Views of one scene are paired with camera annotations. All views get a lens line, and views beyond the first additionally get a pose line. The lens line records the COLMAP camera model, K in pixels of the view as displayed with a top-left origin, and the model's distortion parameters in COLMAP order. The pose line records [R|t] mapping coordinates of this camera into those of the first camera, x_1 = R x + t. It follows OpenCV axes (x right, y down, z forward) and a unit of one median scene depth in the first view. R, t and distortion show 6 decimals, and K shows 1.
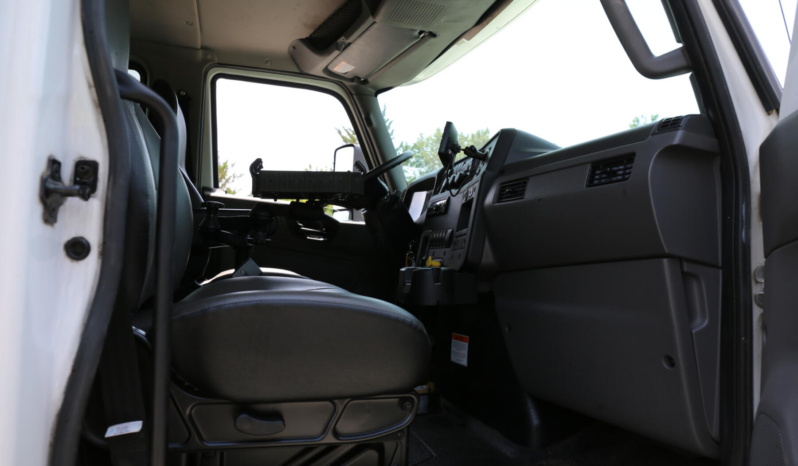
lens RADIAL K [[542.8, 0, 397.3], [0, 542.8, 231.6], [0, 0, 1]] dist [-0.099735, 0.075541]
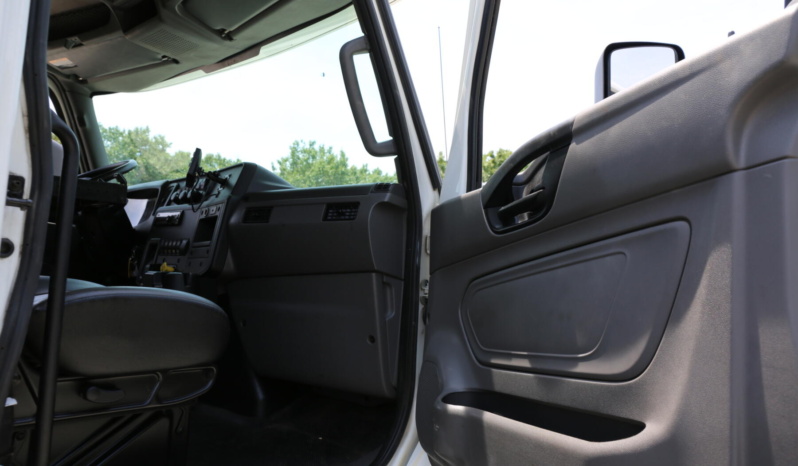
lens RADIAL K [[542.8, 0, 397.3], [0, 542.8, 231.6], [0, 0, 1]] dist [-0.099735, 0.075541]
pose [[0.804874, 0.077968, 0.588301, -0.286058], [-0.067193, 0.996930, -0.040195, -0.008232], [-0.589629, -0.007177, 0.807642, -0.241422]]
